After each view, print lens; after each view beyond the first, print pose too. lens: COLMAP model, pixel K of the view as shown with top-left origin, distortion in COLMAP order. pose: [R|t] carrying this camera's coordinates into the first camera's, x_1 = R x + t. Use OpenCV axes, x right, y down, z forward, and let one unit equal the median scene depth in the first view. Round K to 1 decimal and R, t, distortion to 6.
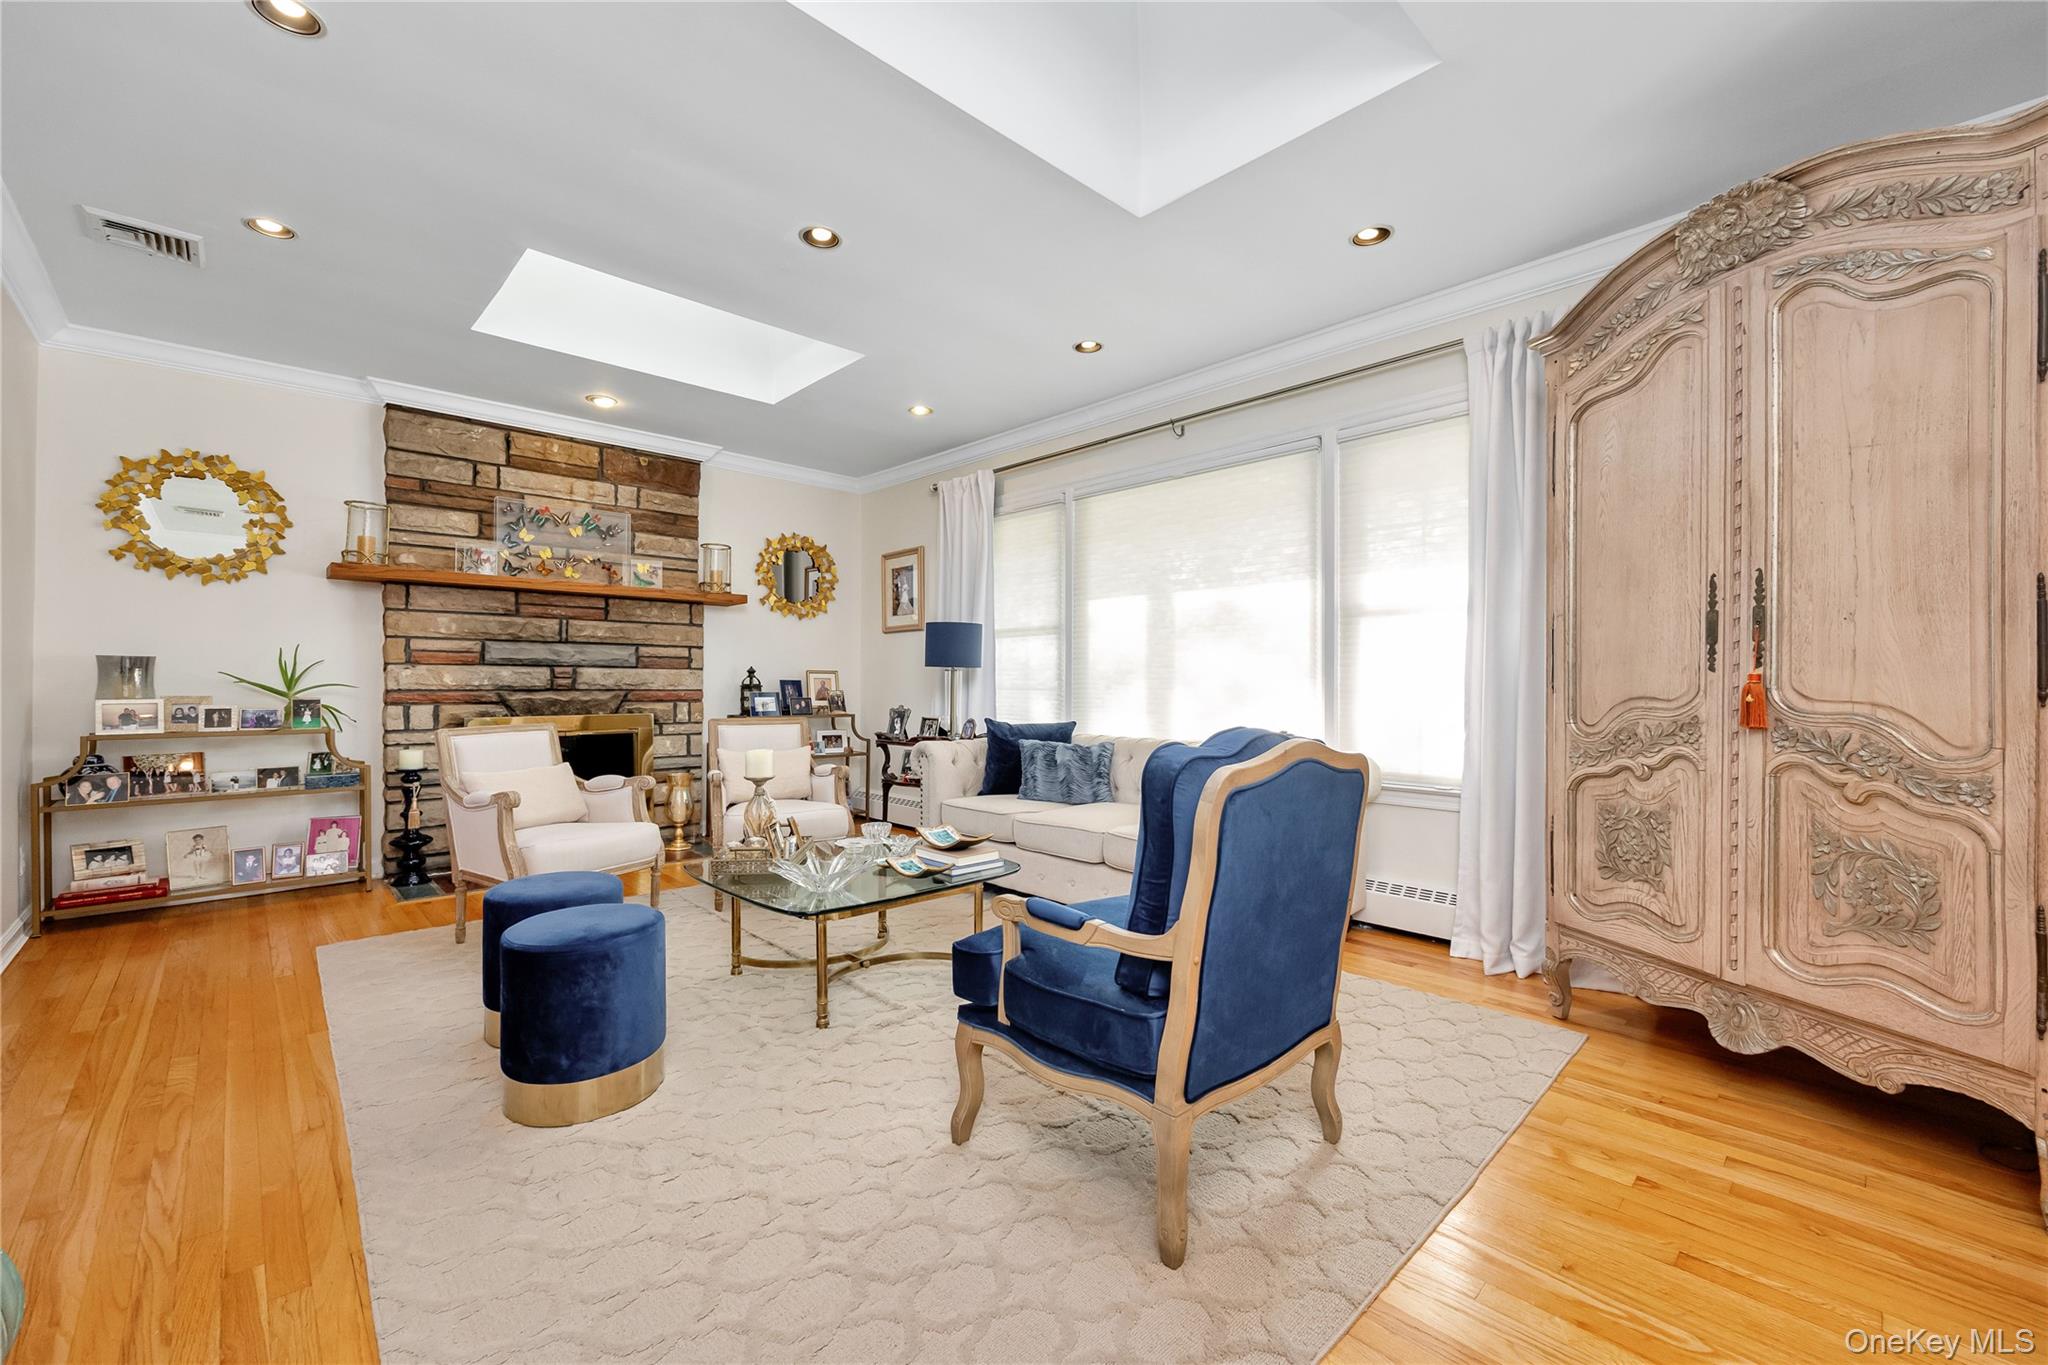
lens RADIAL K [[818.5, 0, 1024.0], [0, 818.5, 682.5], [0, 0, 1]] dist [-0.000320, 0.000023]
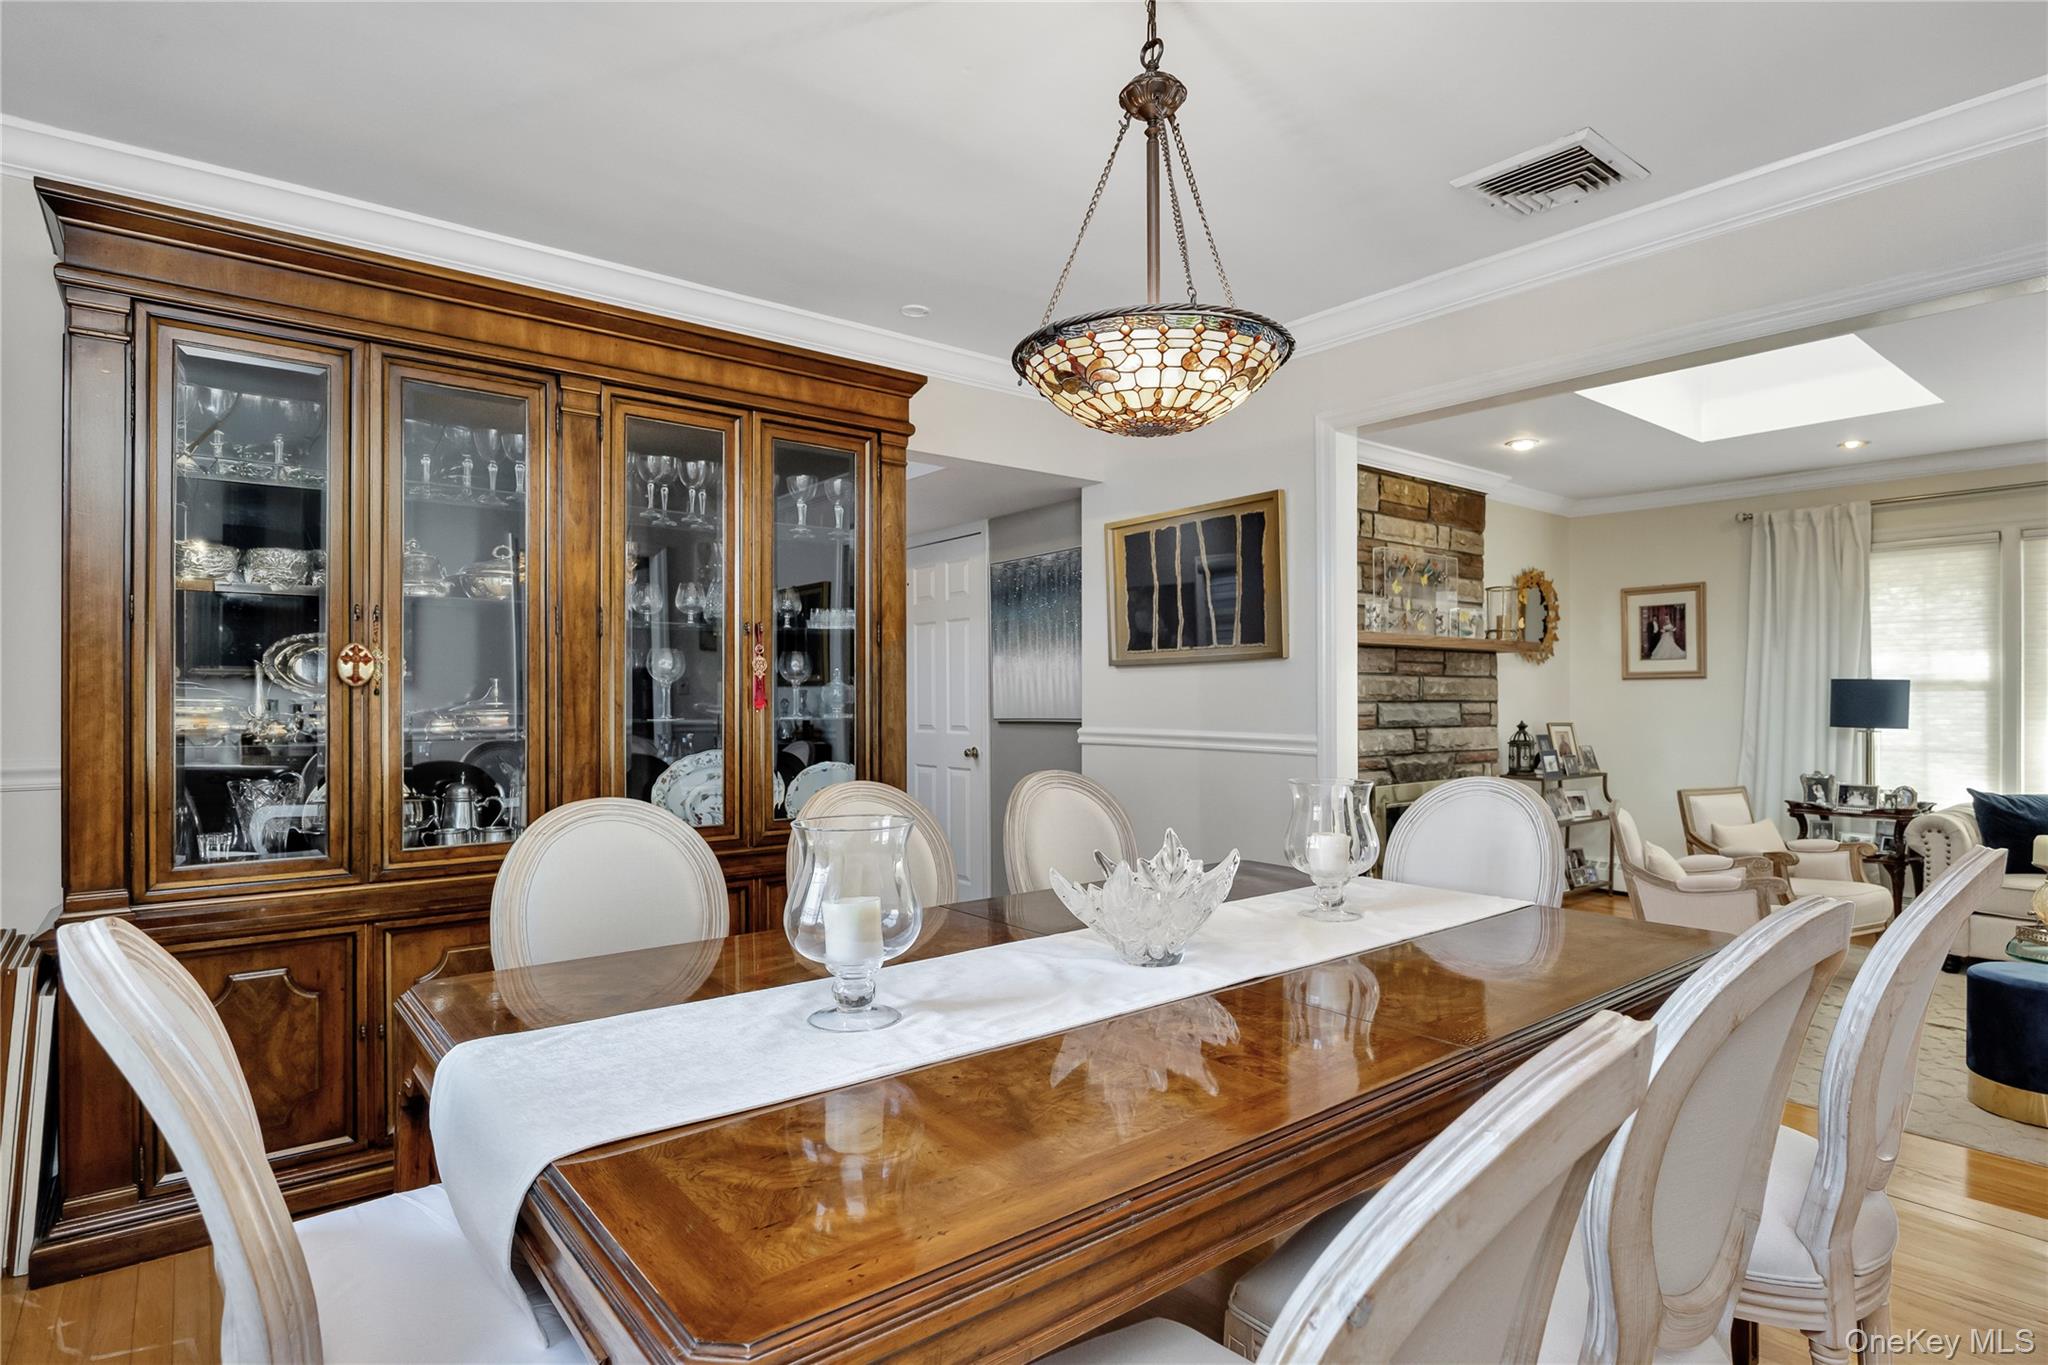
lens RADIAL K [[1062.1, 0, 1024.0], [0, 1062.1, 682.5], [0, 0, 1]] dist [-0.004913, -0.000466]
pose [[0.997040, -0.004451, -0.076755, -0.935928], [0.003437, 0.999905, -0.013337, -0.057093], [0.076807, 0.013033, 0.996961, -0.226188]]
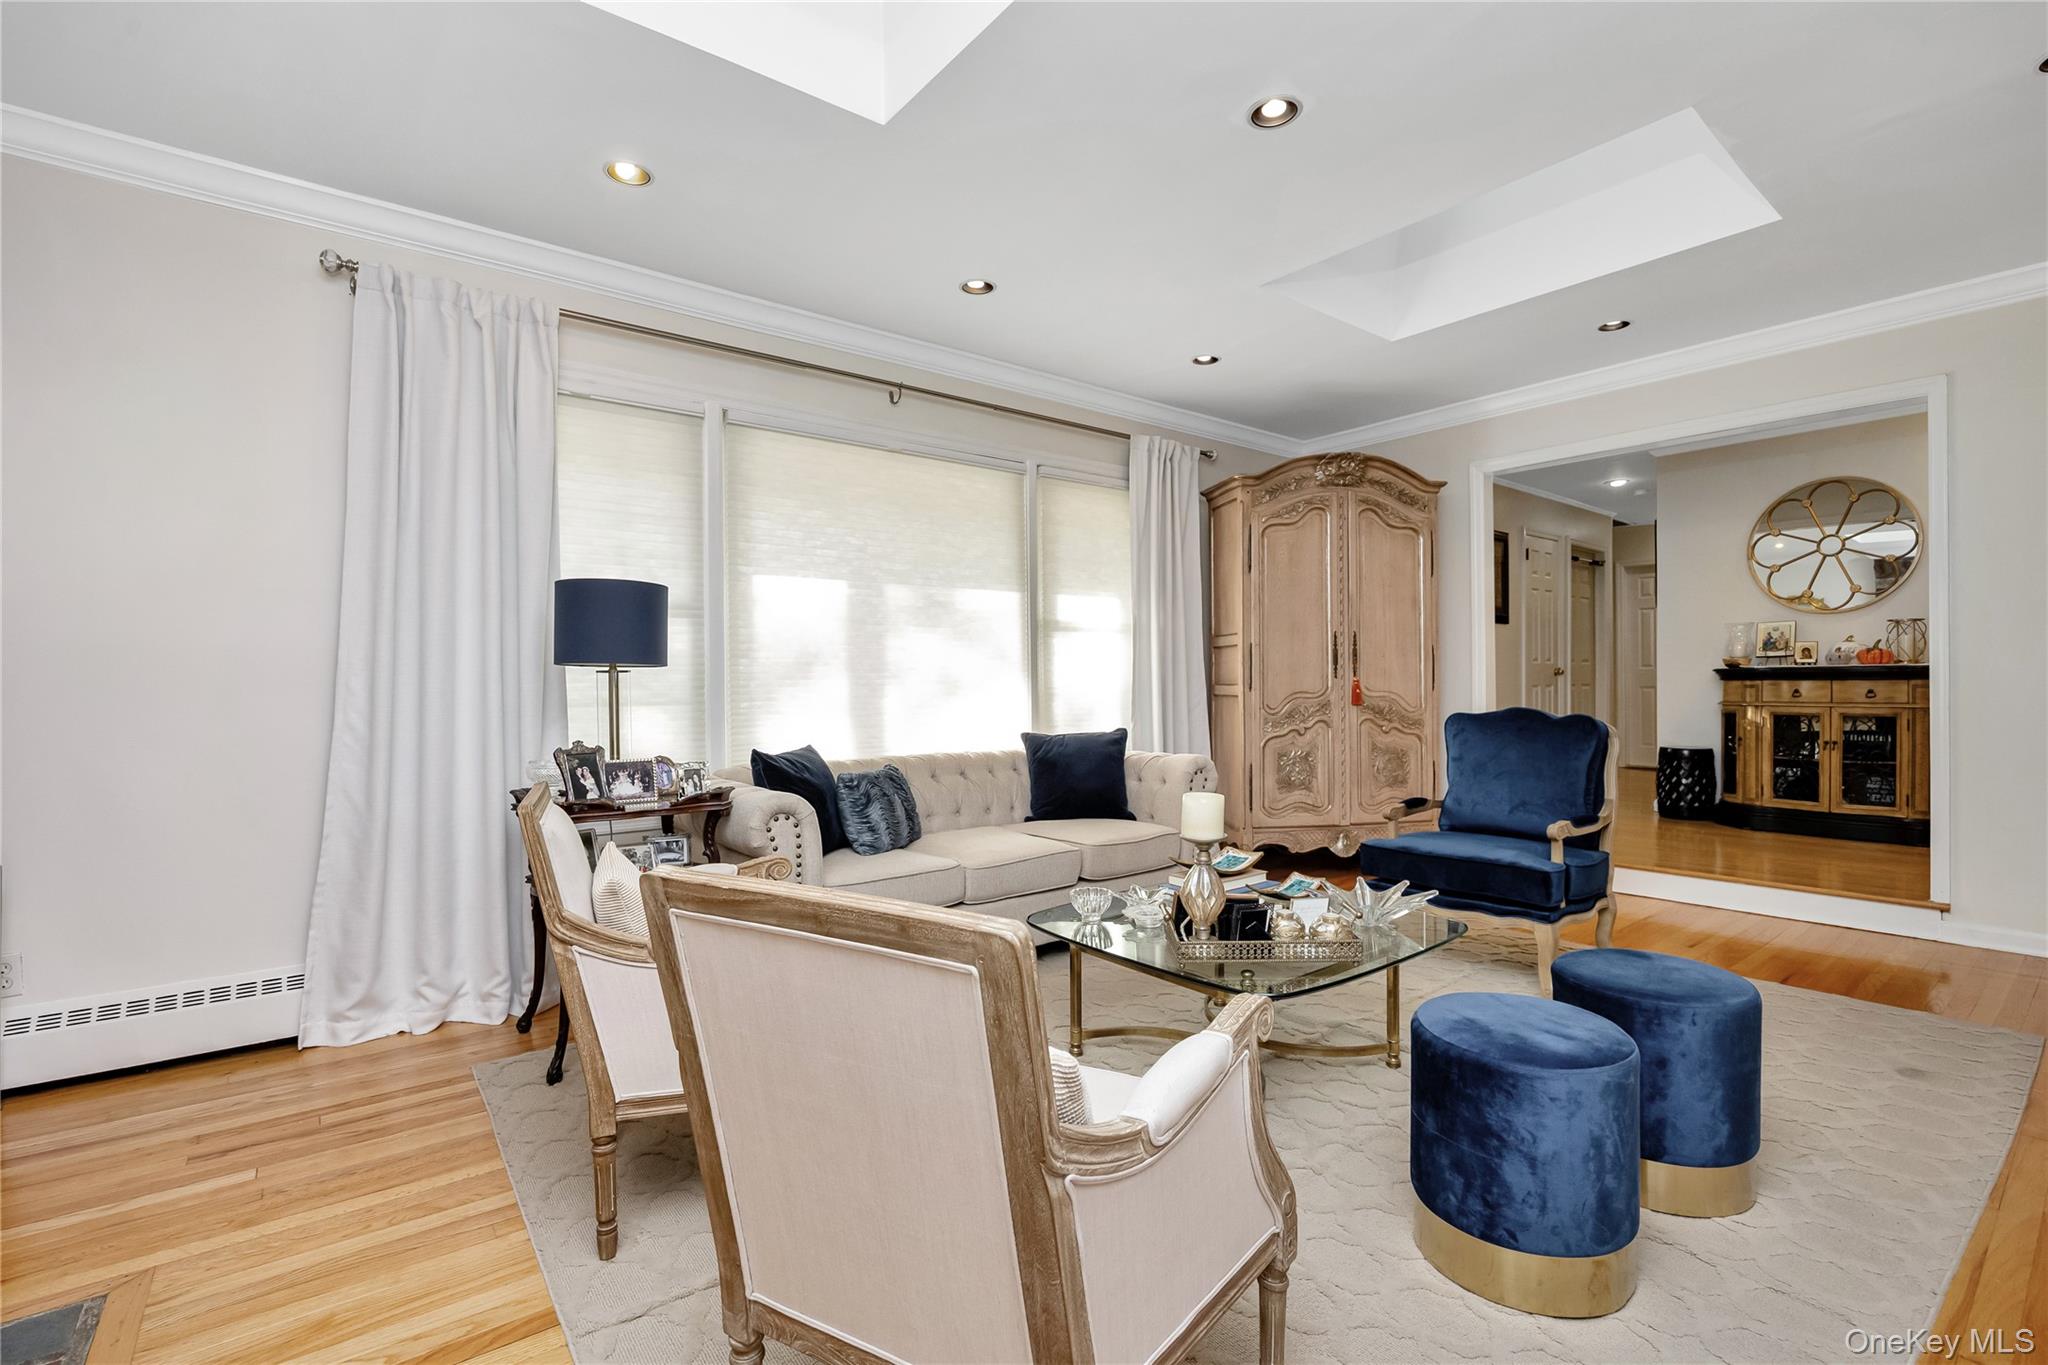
lens RADIAL K [[929.4, 0, 1024.0], [0, 929.4, 682.5], [0, 0, 1]] dist [-0.003122, -0.000170]
pose [[0.093842, -0.002162, 0.995585, -0.684165], [0.010389, 0.999945, 0.001192, -0.005662], [-0.995533, 0.010232, 0.093859, 0.684136]]
